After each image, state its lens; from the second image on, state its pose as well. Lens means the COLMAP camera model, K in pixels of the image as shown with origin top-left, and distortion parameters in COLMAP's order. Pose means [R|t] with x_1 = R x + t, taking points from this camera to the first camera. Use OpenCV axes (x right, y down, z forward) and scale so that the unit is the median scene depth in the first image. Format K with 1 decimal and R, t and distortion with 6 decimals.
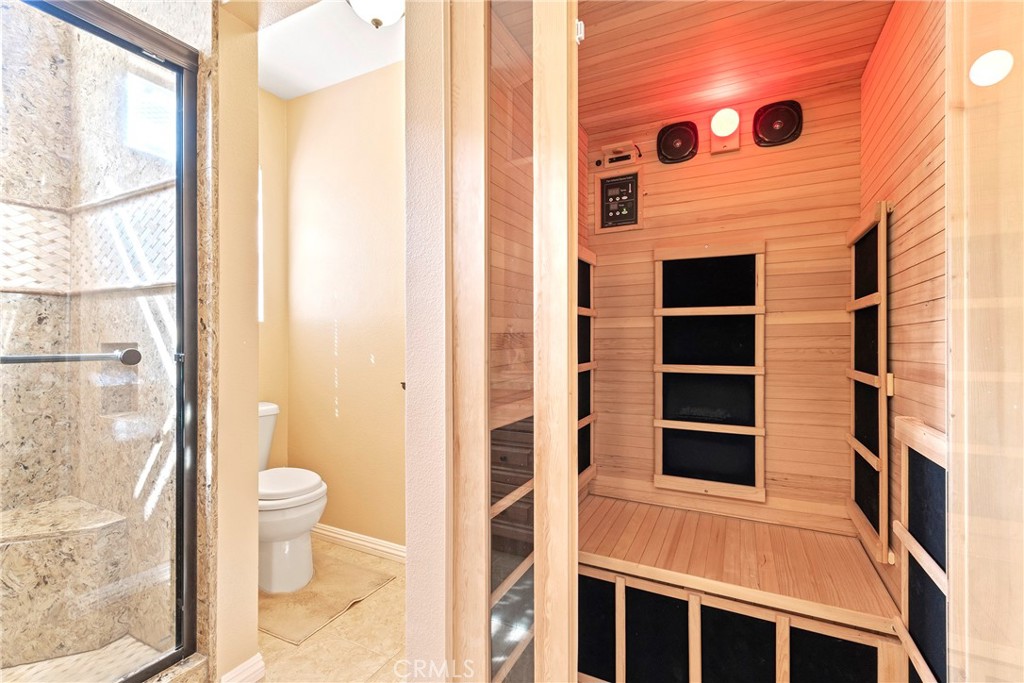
lens RADIAL K [[451.6, 0, 510.5], [0, 451.6, 339.5], [0, 0, 1]] dist [0.004797, -0.002789]
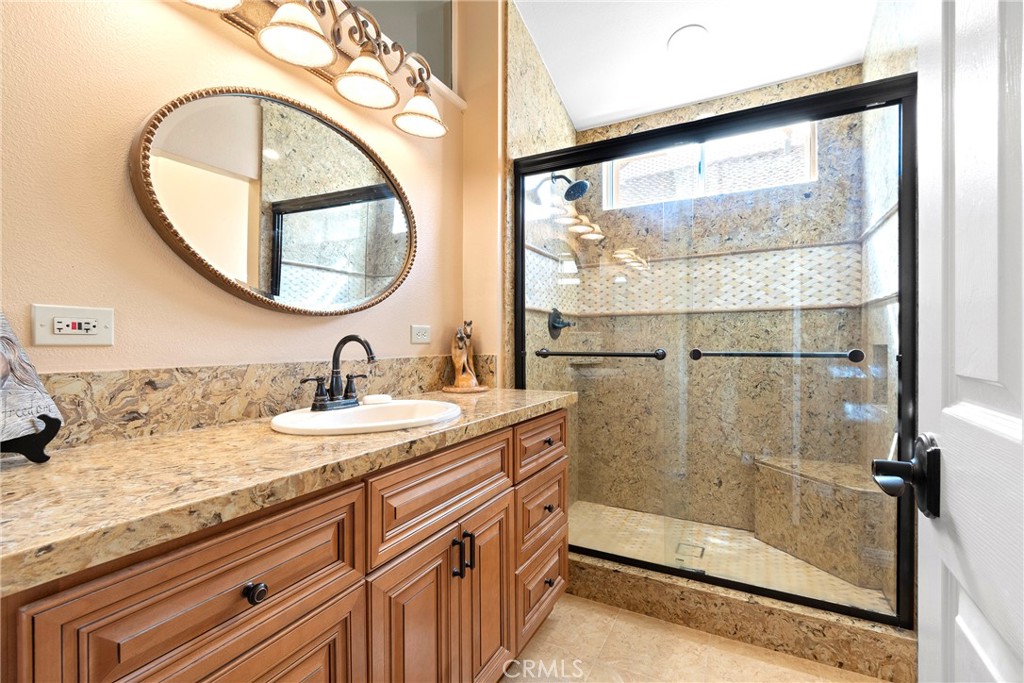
lens RADIAL K [[451.6, 0, 511.0], [0, 451.6, 341.4], [0, 0, 1]] dist [0.004797, -0.002789]
pose [[-0.017283, 0.001841, -0.999849, 0.330779], [-0.002131, 0.999996, 0.001878, -0.001287], [0.999848, 0.002163, -0.017279, 0.045554]]
